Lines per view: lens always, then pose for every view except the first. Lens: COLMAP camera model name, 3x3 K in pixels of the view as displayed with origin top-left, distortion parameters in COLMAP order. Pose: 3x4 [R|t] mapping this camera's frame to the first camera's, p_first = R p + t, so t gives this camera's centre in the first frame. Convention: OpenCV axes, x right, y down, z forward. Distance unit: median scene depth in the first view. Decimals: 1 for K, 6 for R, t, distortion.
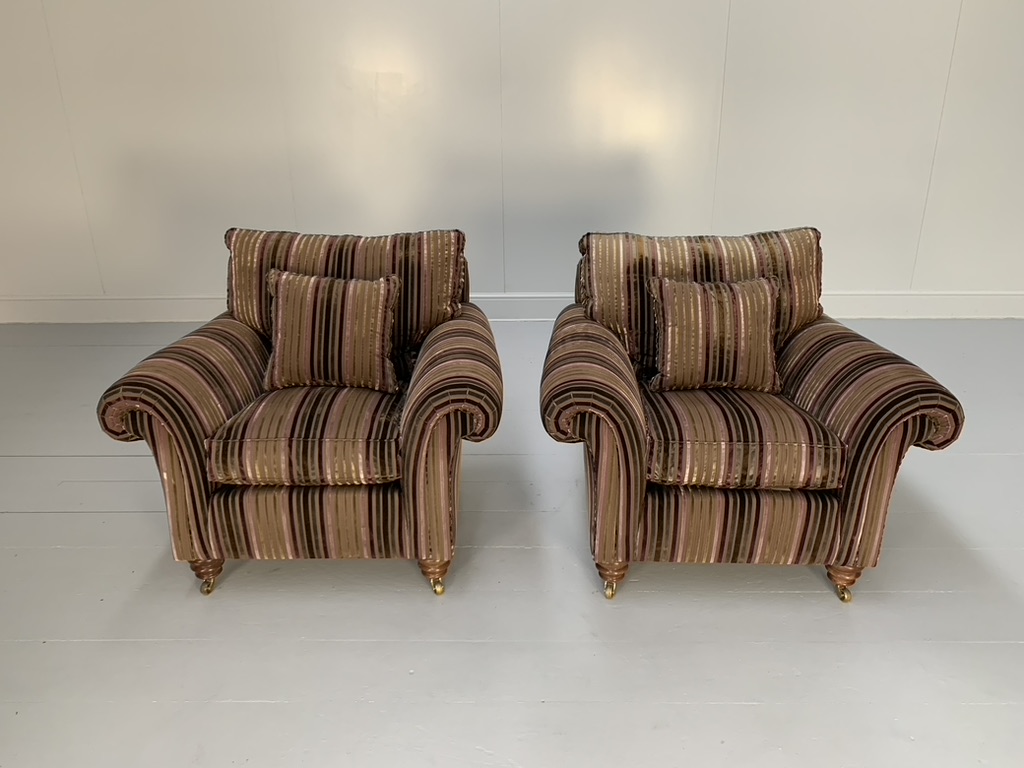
lens RADIAL K [[793.9, 0, 510.0], [0, 793.9, 378.1], [0, 0, 1]] dist [0.039347, -0.073892]
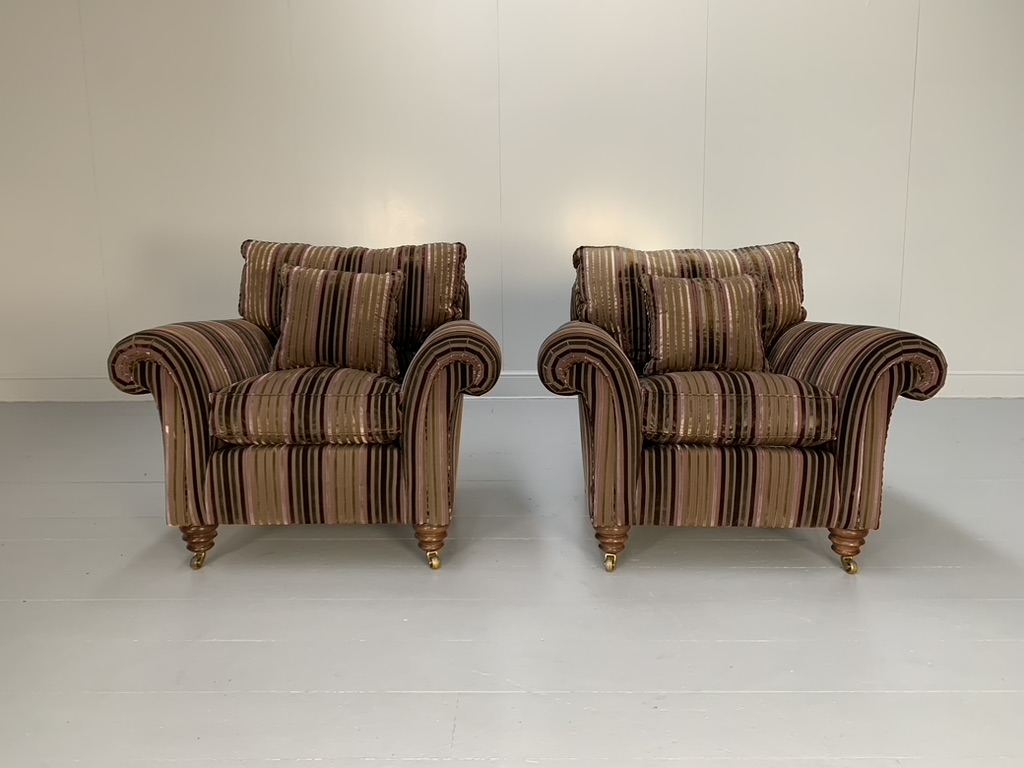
lens RADIAL K [[793.9, 0, 512.4], [0, 793.9, 382.0], [0, 0, 1]] dist [0.039347, -0.073892]
pose [[0.999990, 0.001269, 0.004299, 0.000806], [-0.000270, 0.974439, -0.224653, 0.280176], [-0.004474, 0.224650, 0.974429, -0.001027]]
